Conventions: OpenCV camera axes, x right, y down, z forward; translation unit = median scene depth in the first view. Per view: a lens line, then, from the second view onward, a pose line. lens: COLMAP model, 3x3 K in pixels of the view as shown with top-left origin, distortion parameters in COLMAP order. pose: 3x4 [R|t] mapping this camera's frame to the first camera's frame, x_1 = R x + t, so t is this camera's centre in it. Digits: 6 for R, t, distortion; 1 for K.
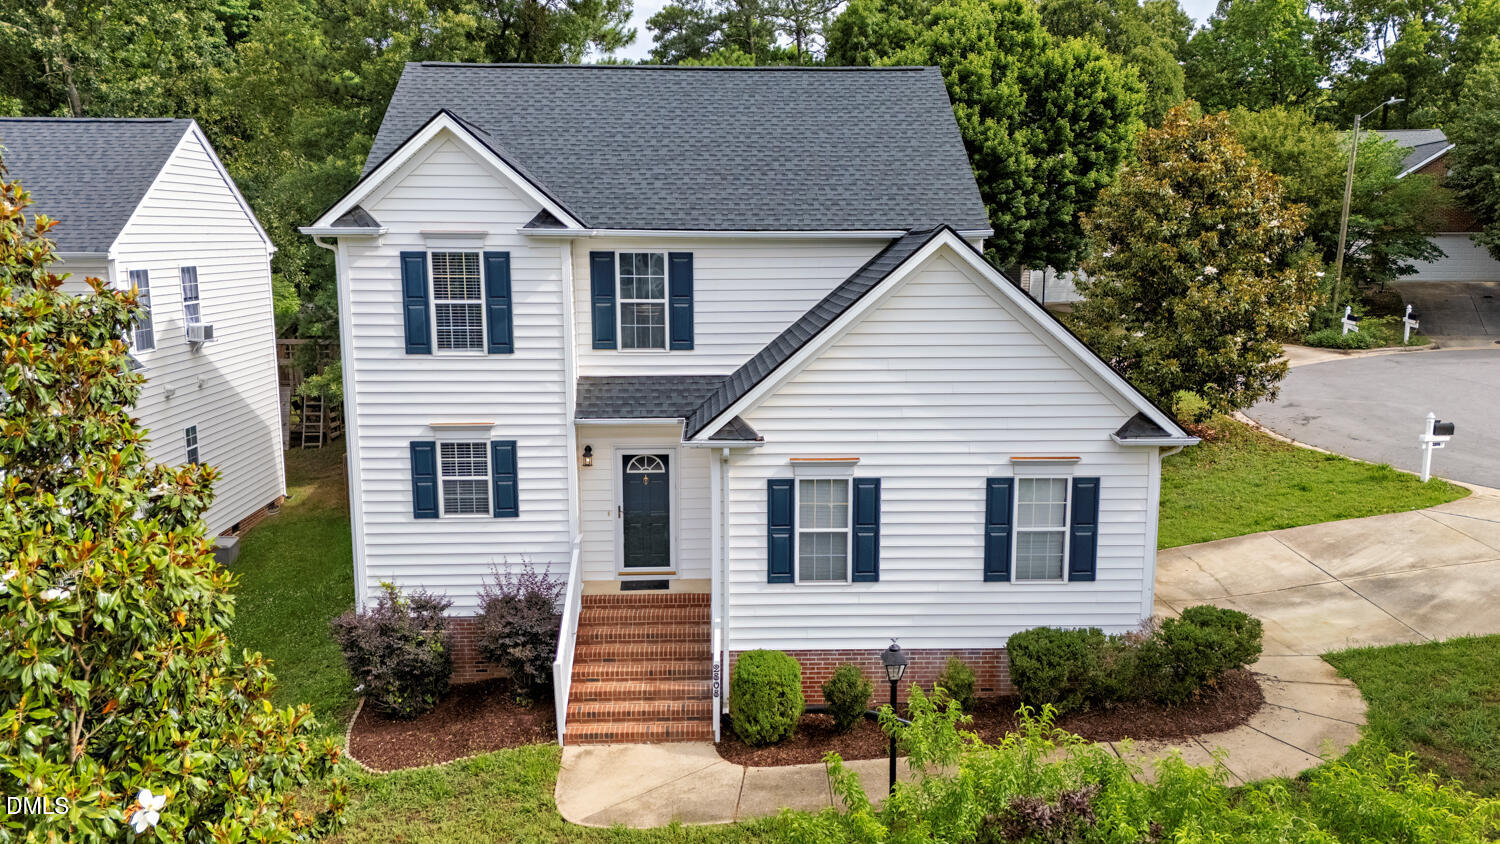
lens RADIAL K [[1115.0, 0, 754.5], [0, 1115.0, 419.5], [0, 0, 1]] dist [0.085872, -0.135083]
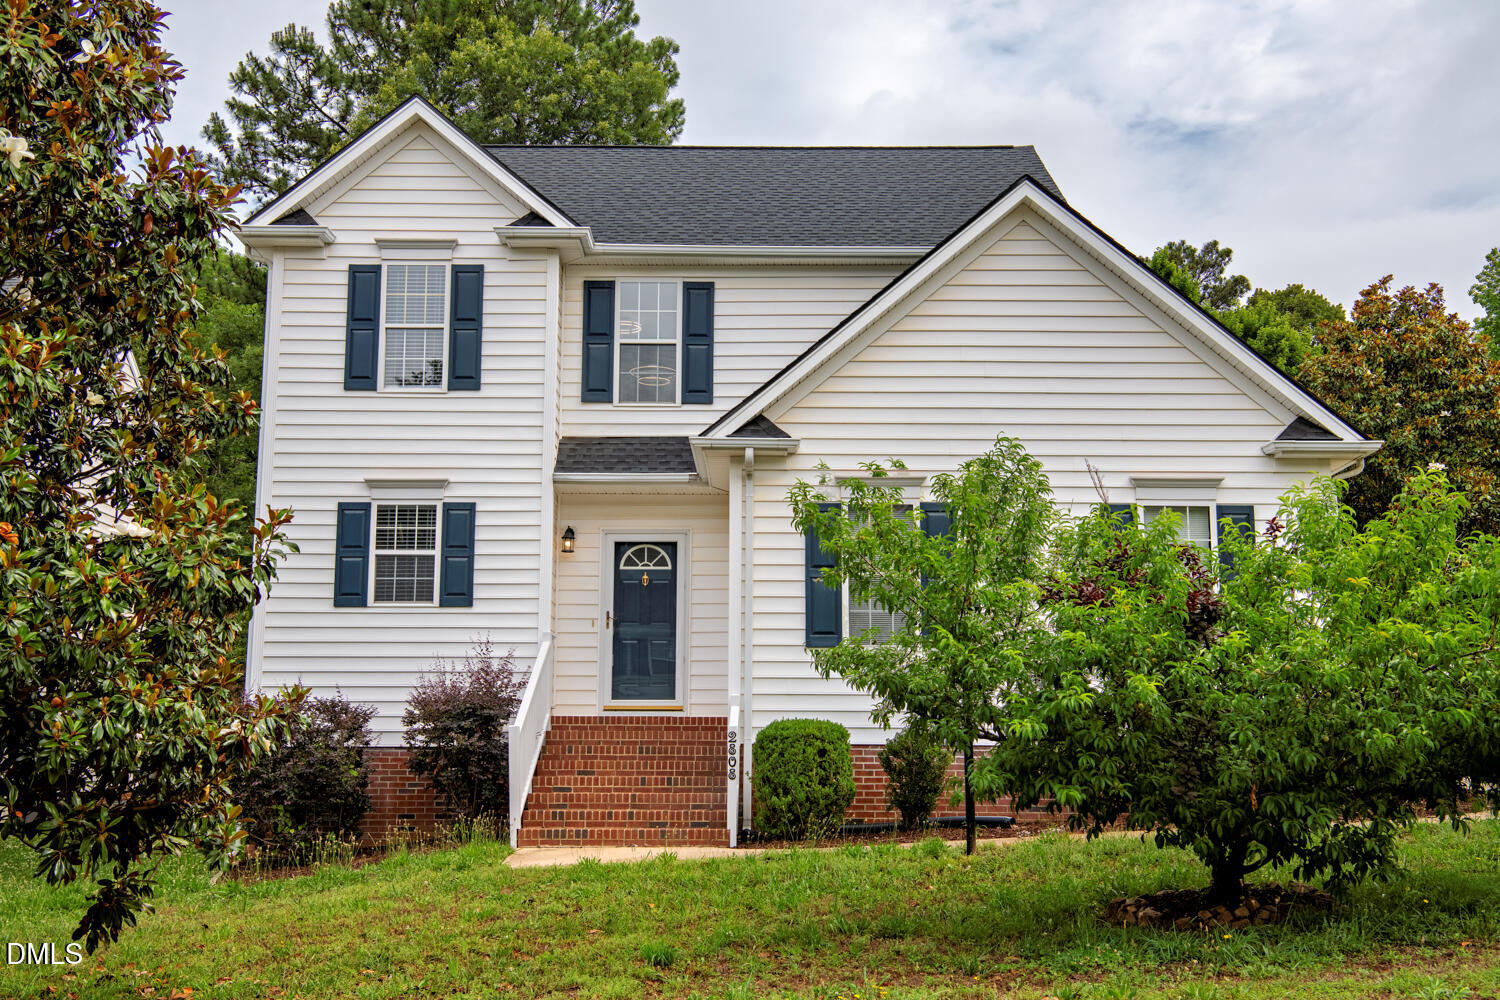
lens RADIAL K [[1672.7, 0, 750.0], [0, 1672.7, 500.0], [0, 0, 1]] dist [-0.006333, 0.306889]
pose [[0.998723, -0.004998, -0.050276, 0.028898], [-0.011603, 0.945811, -0.324511, 0.386781], [0.049173, 0.324680, 0.944545, -0.057516]]
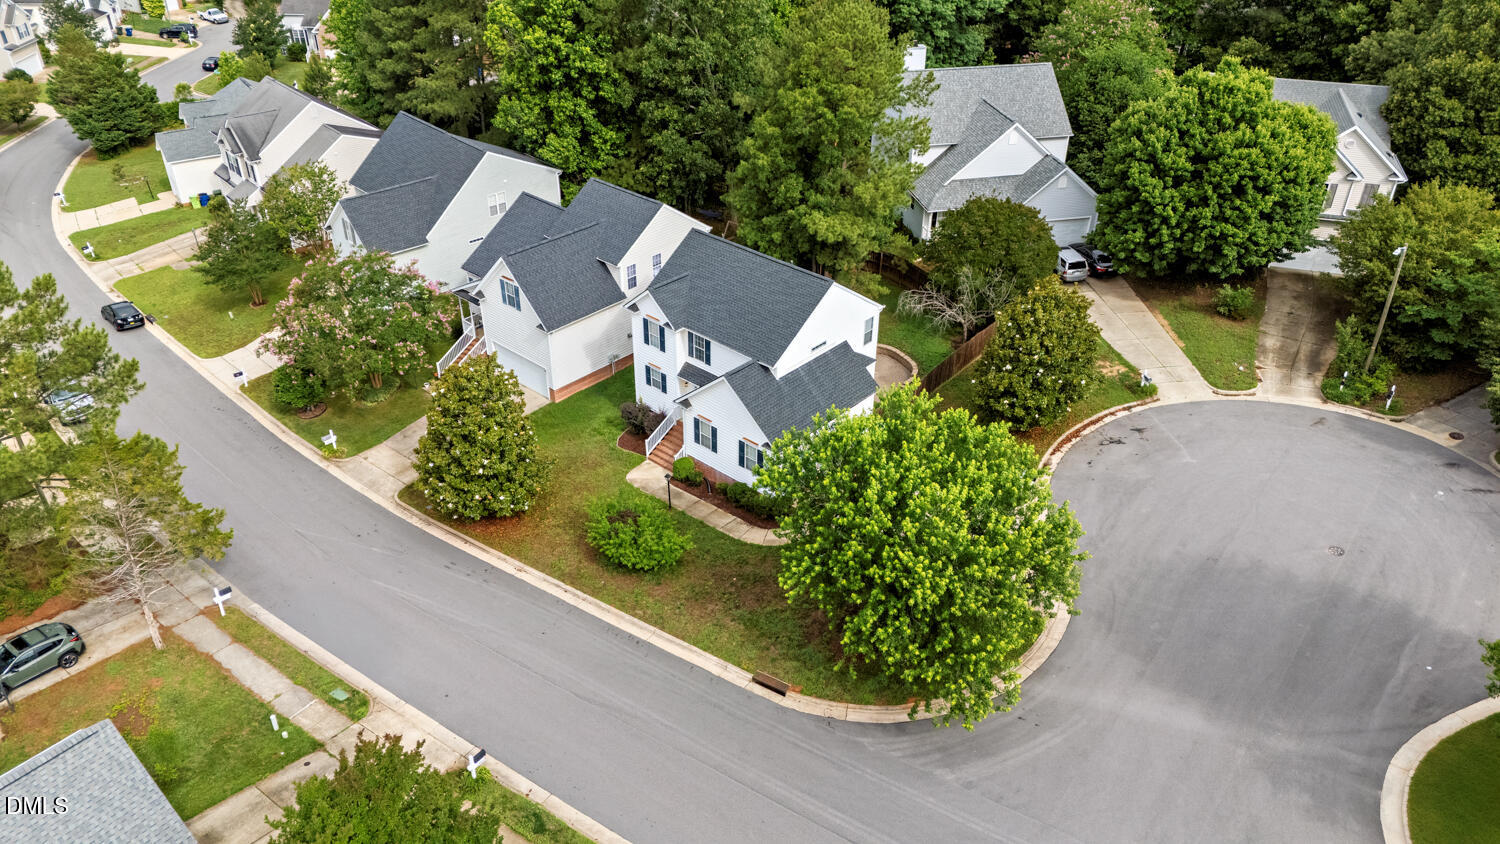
lens RADIAL K [[1105.4, 0, 750.0], [0, 1105.4, 422.0], [0, 0, 1]] dist [0.071475, -0.071141]
pose [[0.716714, 0.381724, -0.583617, 2.082252], [-0.124318, 0.893417, 0.431685, -1.396342], [0.686197, -0.236840, 0.687779, -1.251791]]
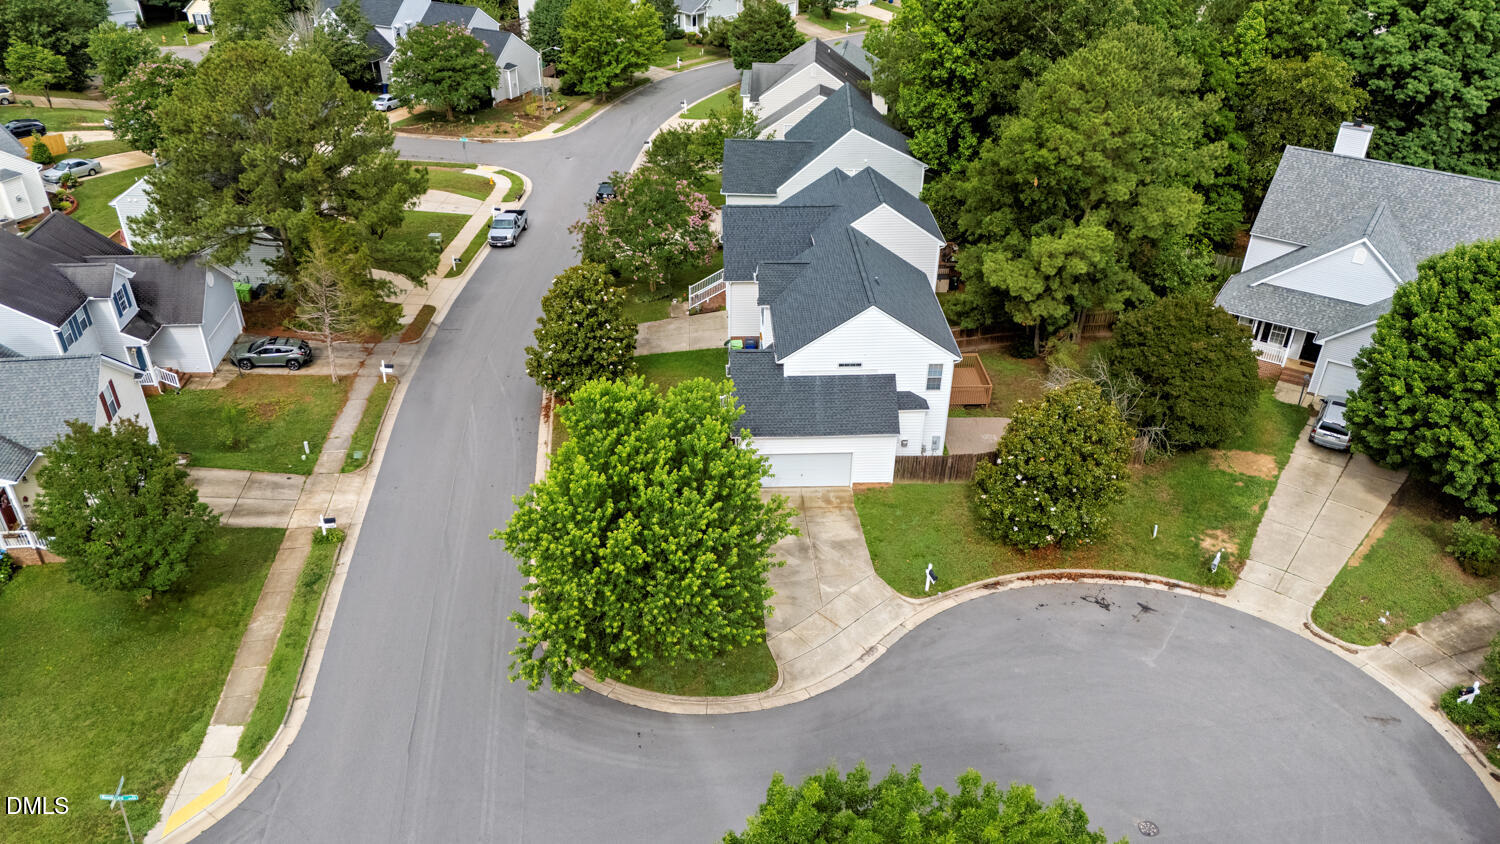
lens RADIAL K [[1115.0, 0, 754.5], [0, 1115.0, 419.5], [0, 0, 1]] dist [0.085872, -0.135083]
pose [[0.007491, 0.534672, -0.845027, 3.038683], [-0.171128, 0.833270, 0.525716, -1.722044], [0.985220, 0.140669, 0.097740, 0.653734]]
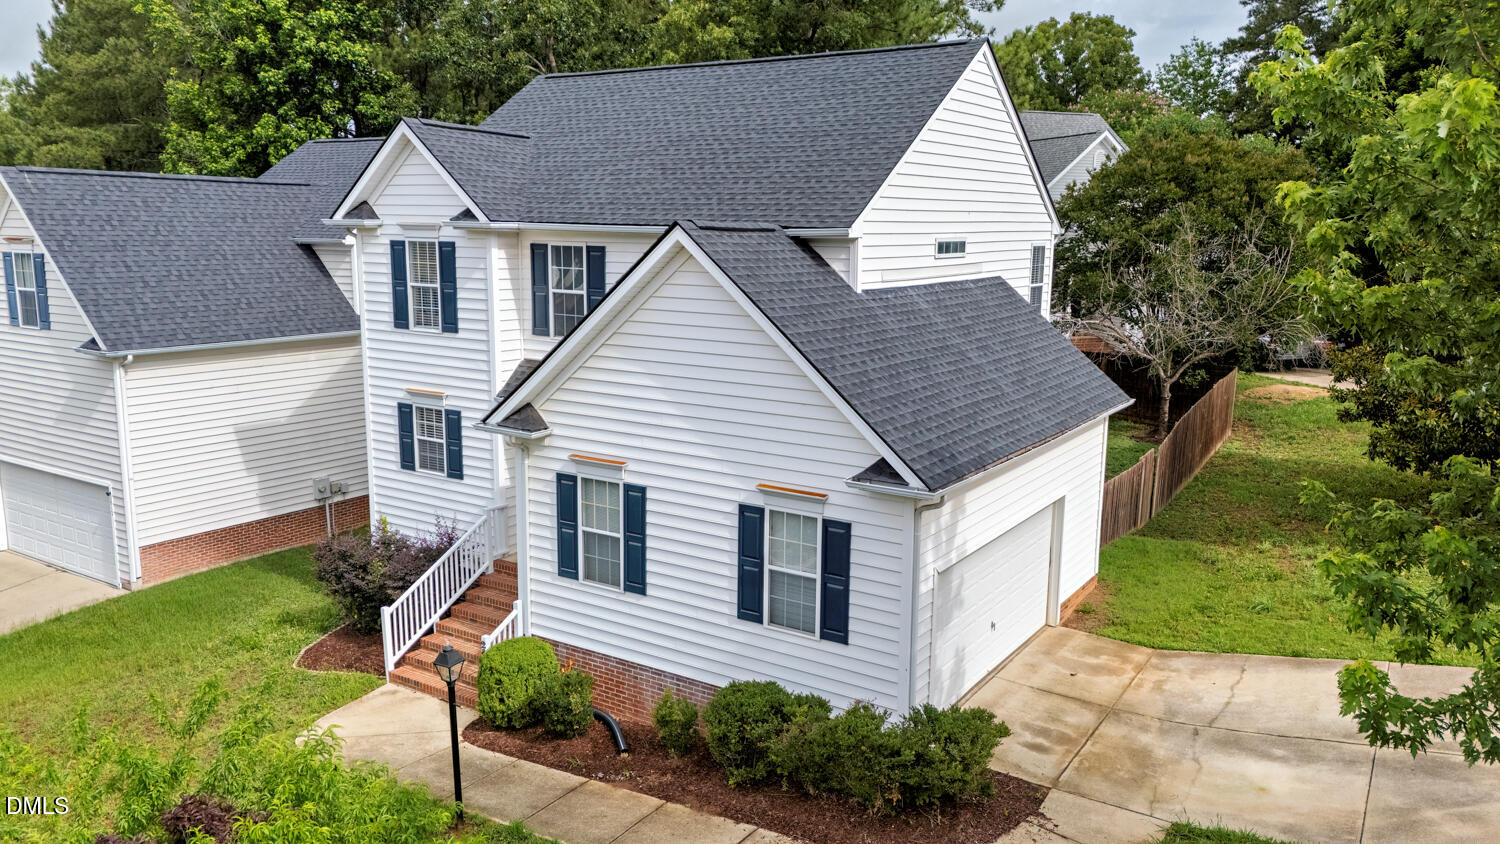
lens RADIAL K [[1115.0, 0, 754.5], [0, 1115.0, 419.5], [0, 0, 1]] dist [0.085872, -0.135083]
pose [[0.817095, 0.107734, -0.566348, 0.671998], [-0.103662, 0.993828, 0.039495, -0.048313], [0.567107, 0.026438, 0.823220, 0.249914]]
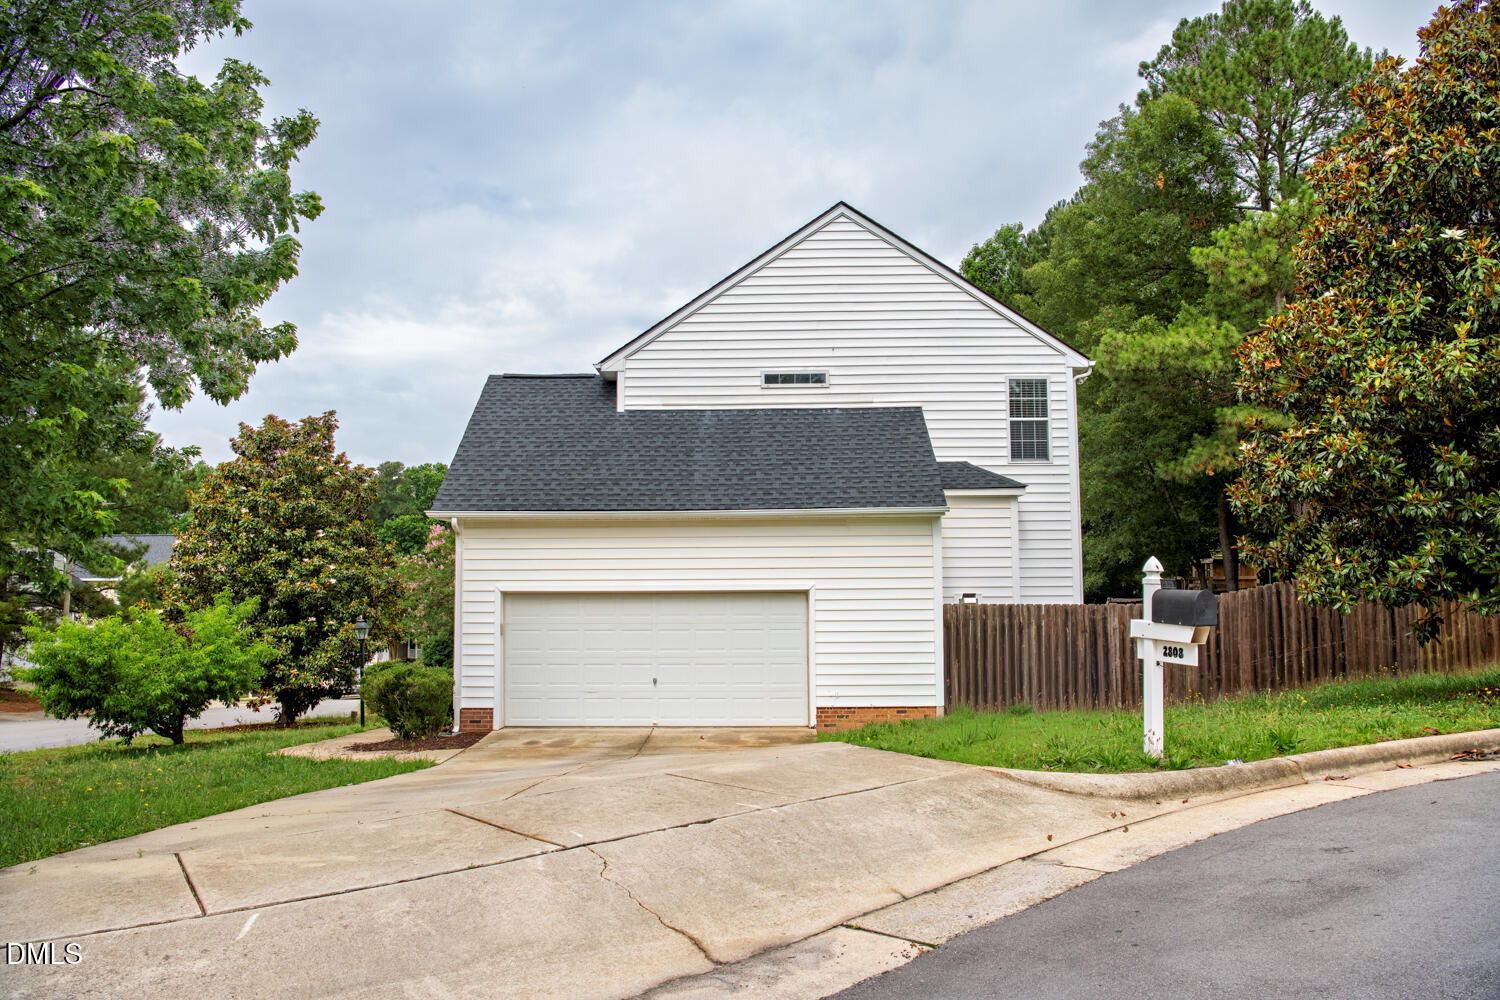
lens RADIAL K [[1046.3, 0, 743.9], [0, 1046.3, 495.5], [0, 0, 1]] dist [-0.058919, -0.001144]
pose [[-0.058344, -0.075148, -0.995464, 1.325013], [-0.155855, 0.985621, -0.065270, 0.012110], [0.986055, 0.151340, -0.069217, 1.266724]]
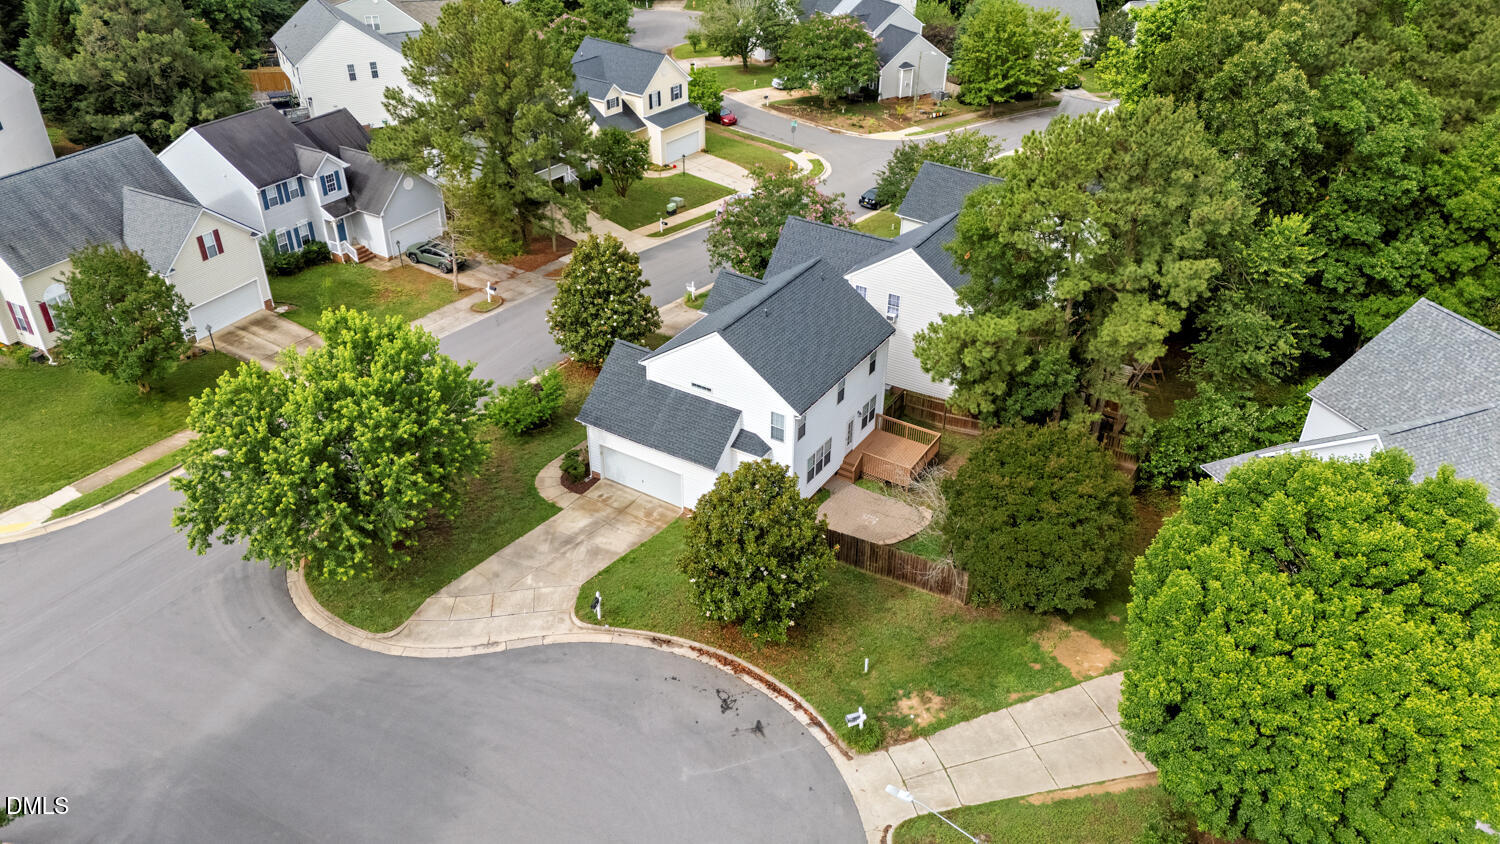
lens RADIAL K [[1105.4, 0, 750.0], [0, 1105.4, 422.0], [0, 0, 1]] dist [0.071475, -0.071141]
pose [[-0.565885, 0.441982, -0.696007, 2.338829], [-0.136984, 0.782039, 0.607989, -2.024137], [0.813025, 0.439393, -0.382000, 2.563423]]
